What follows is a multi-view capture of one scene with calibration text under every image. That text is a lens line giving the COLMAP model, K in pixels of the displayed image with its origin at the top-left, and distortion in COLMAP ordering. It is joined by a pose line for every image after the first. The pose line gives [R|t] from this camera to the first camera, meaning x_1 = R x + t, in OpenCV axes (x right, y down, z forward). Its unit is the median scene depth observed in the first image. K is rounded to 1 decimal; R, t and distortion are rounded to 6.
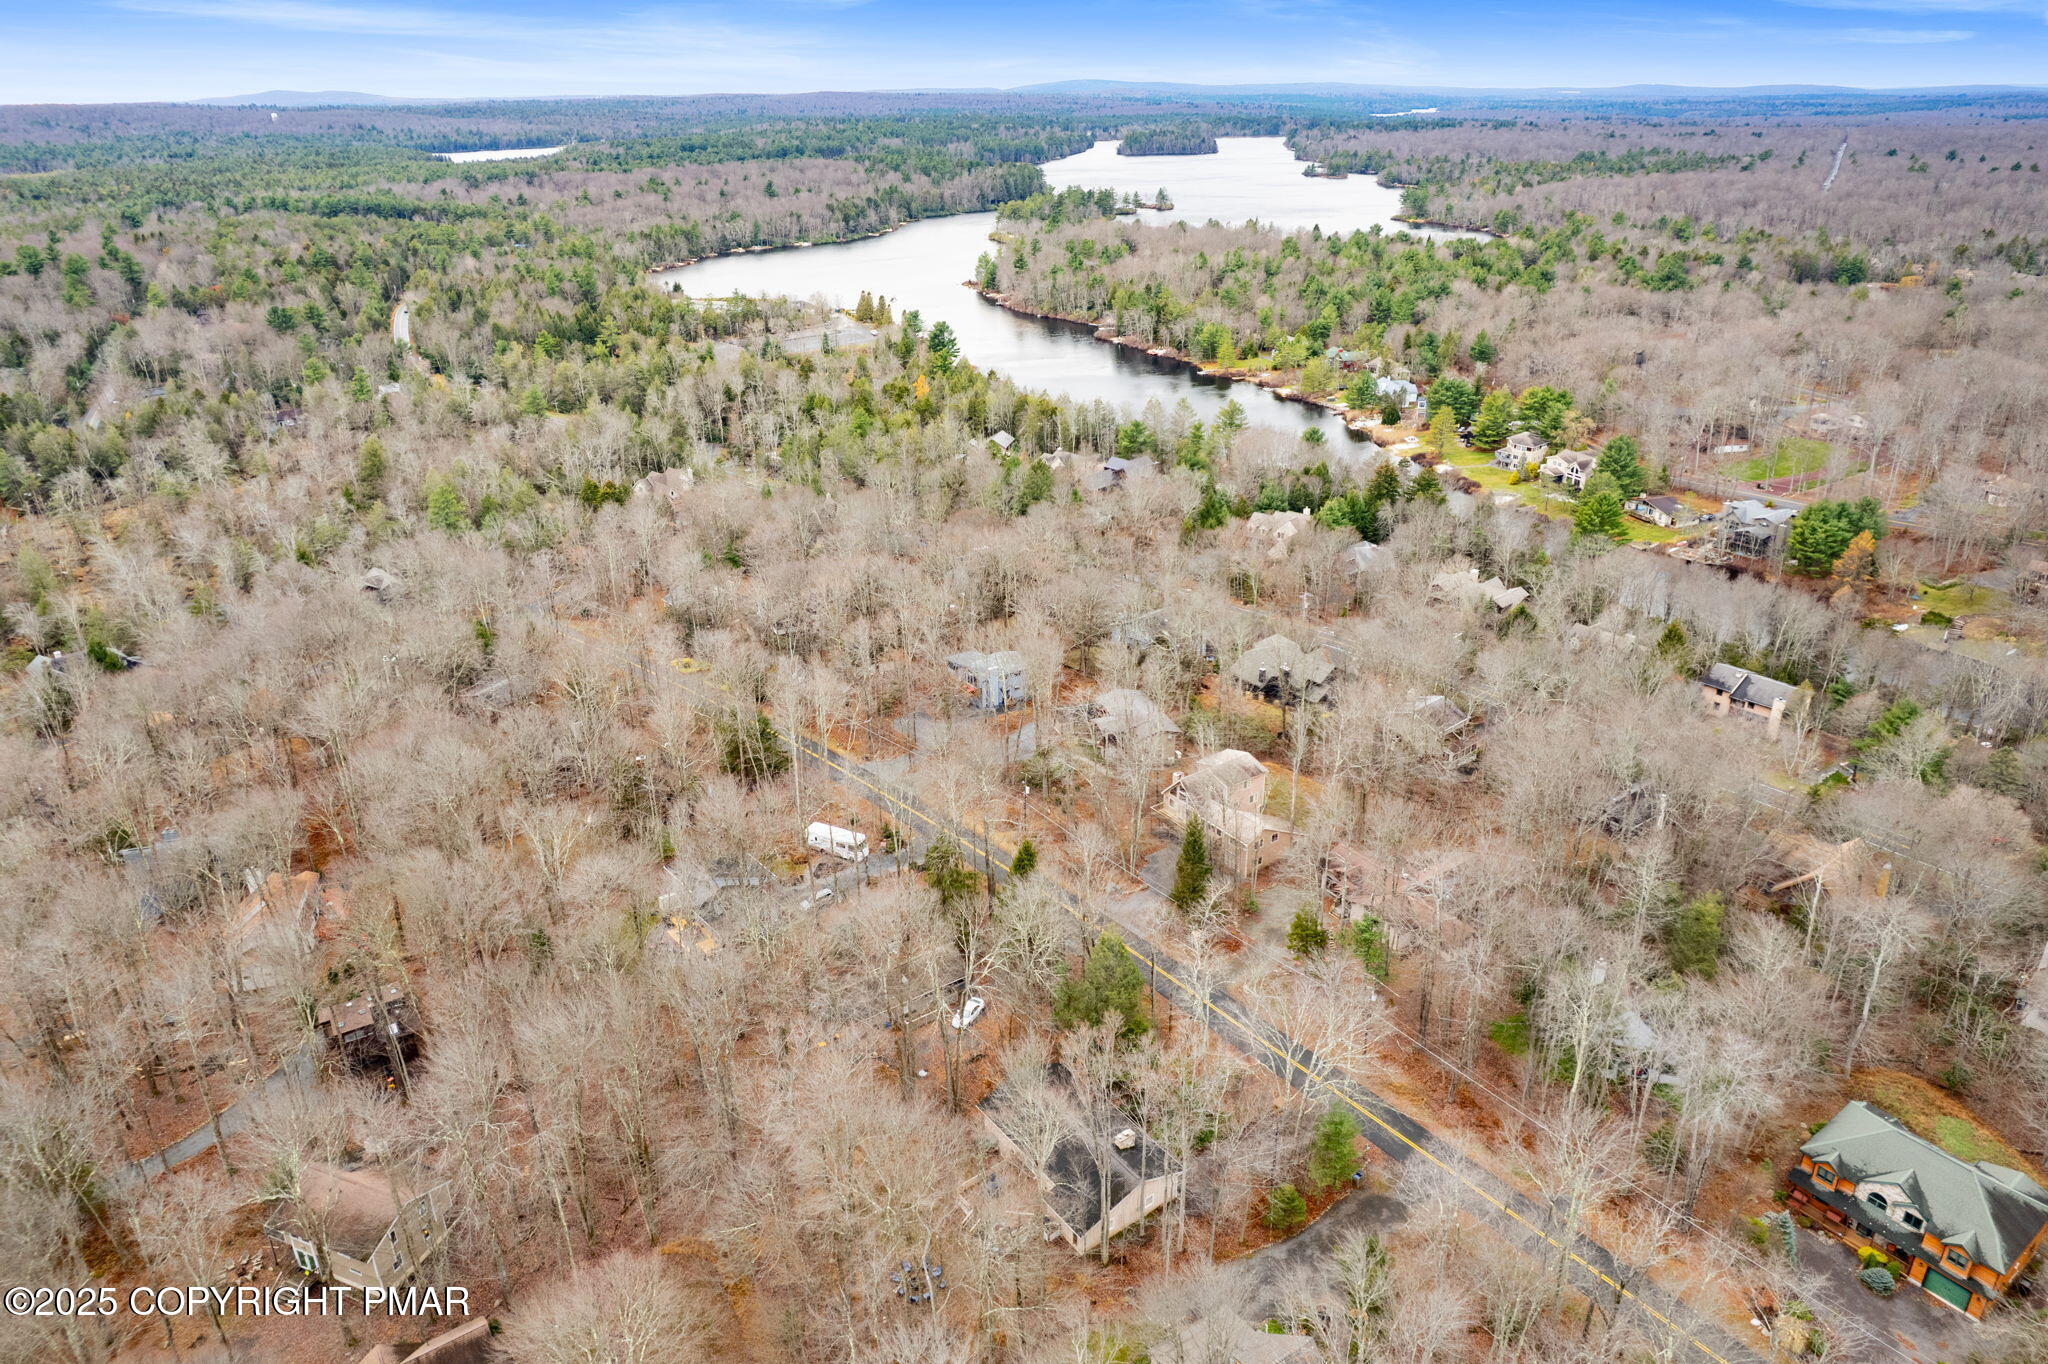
lens RADIAL K [[1461.2, 0, 1024.0], [0, 1461.2, 682.0], [0, 0, 1]] dist [-0.112785, 0.120450]
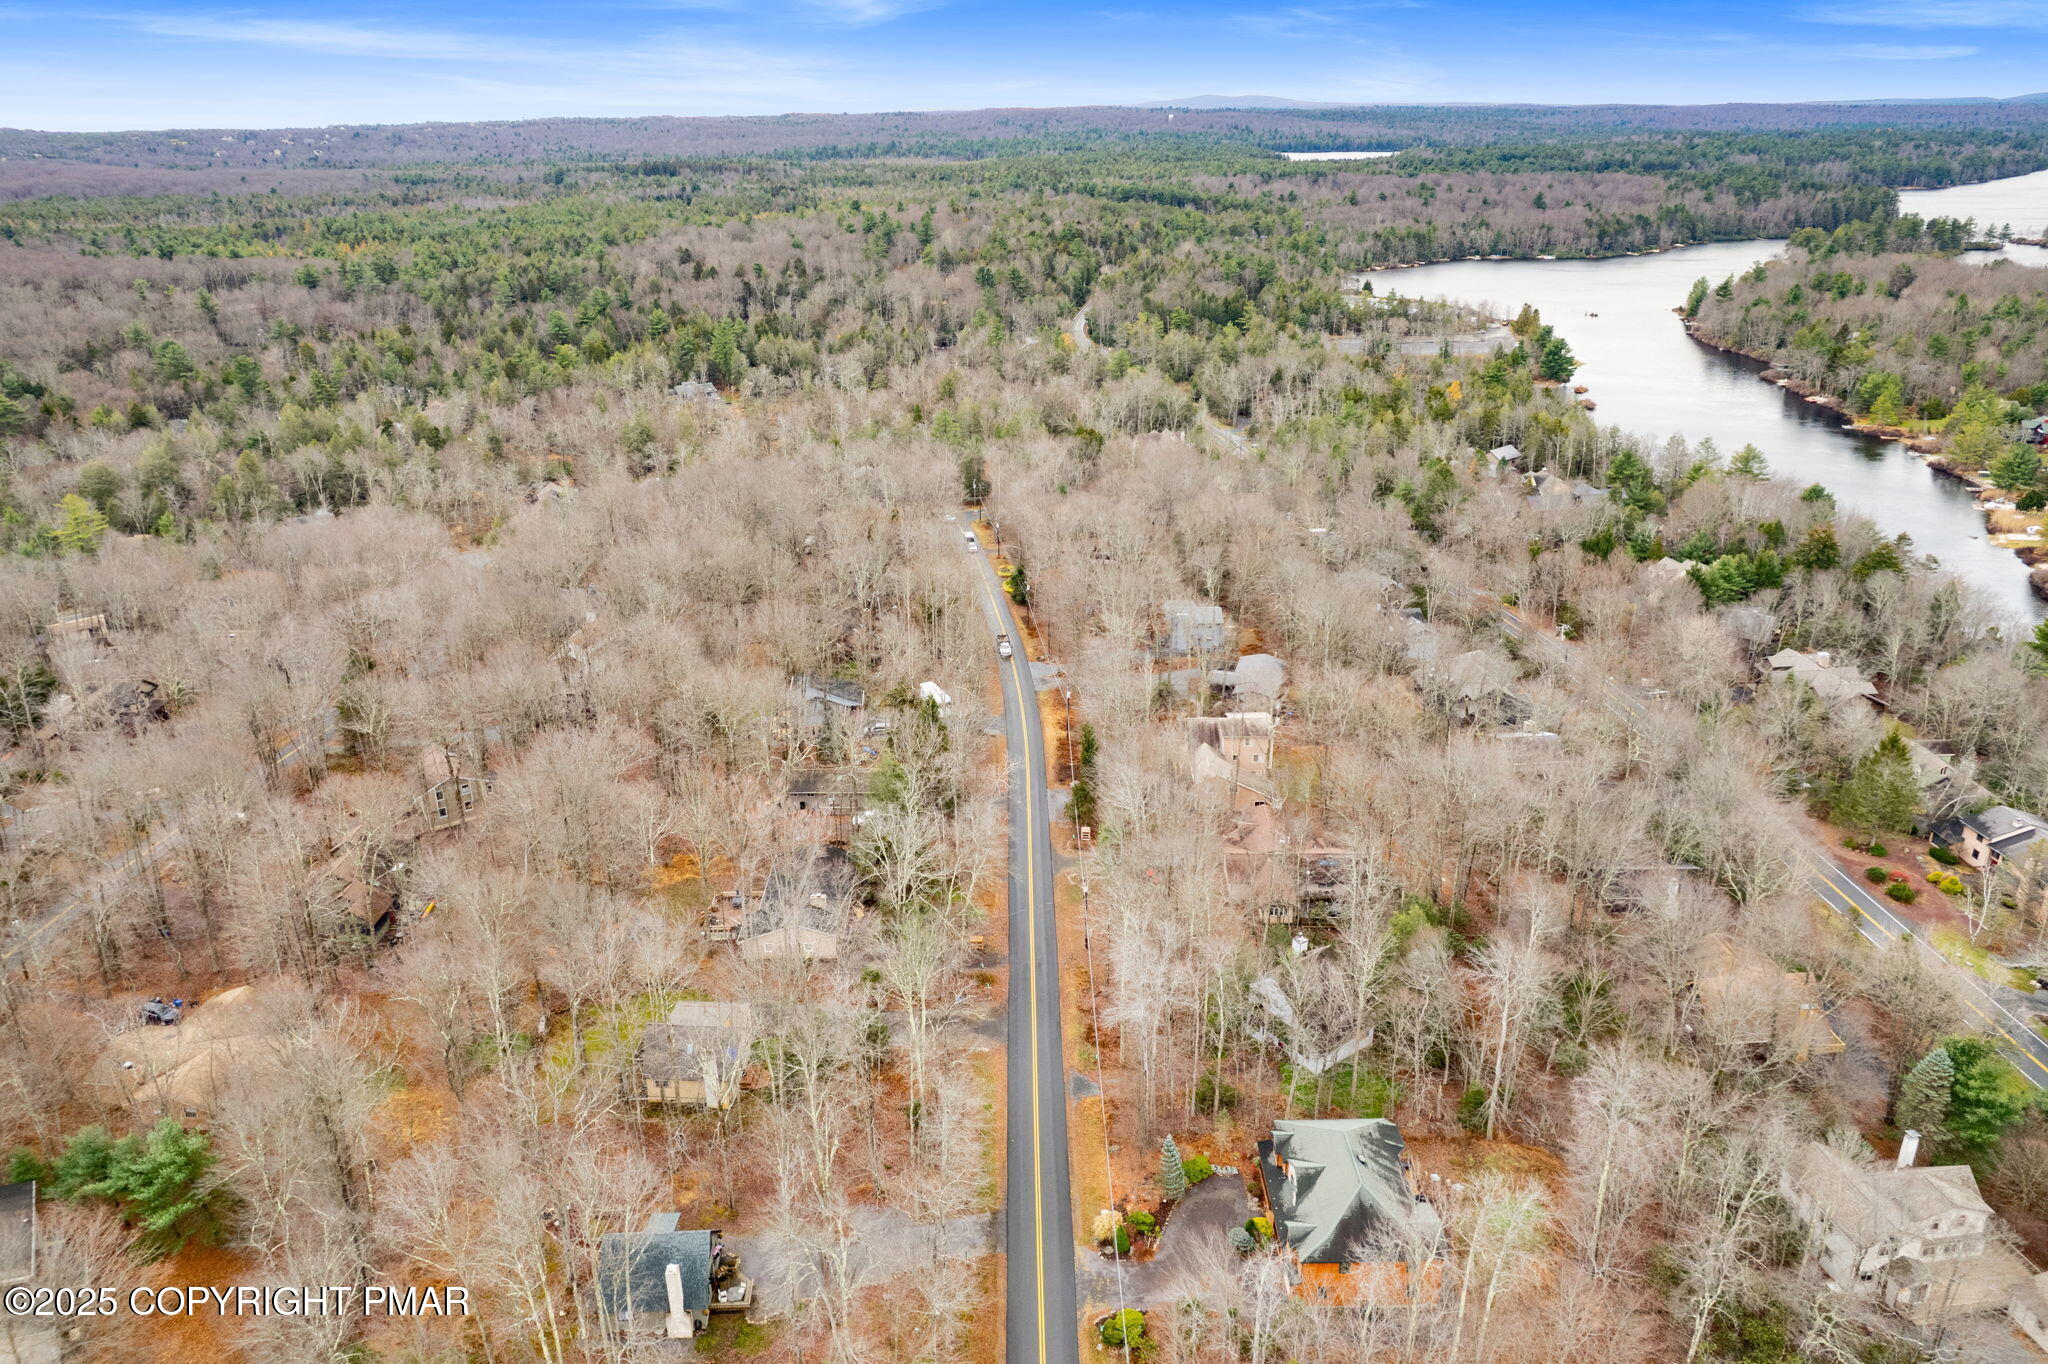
lens RADIAL K [[1461.2, 0, 1024.0], [0, 1461.2, 682.0], [0, 0, 1]] dist [-0.112785, 0.120450]
pose [[0.785461, 0.228819, -0.575059, 0.201957], [-0.230102, 0.970508, 0.071879, -0.004900], [0.574547, 0.075864, 0.814948, 0.002915]]
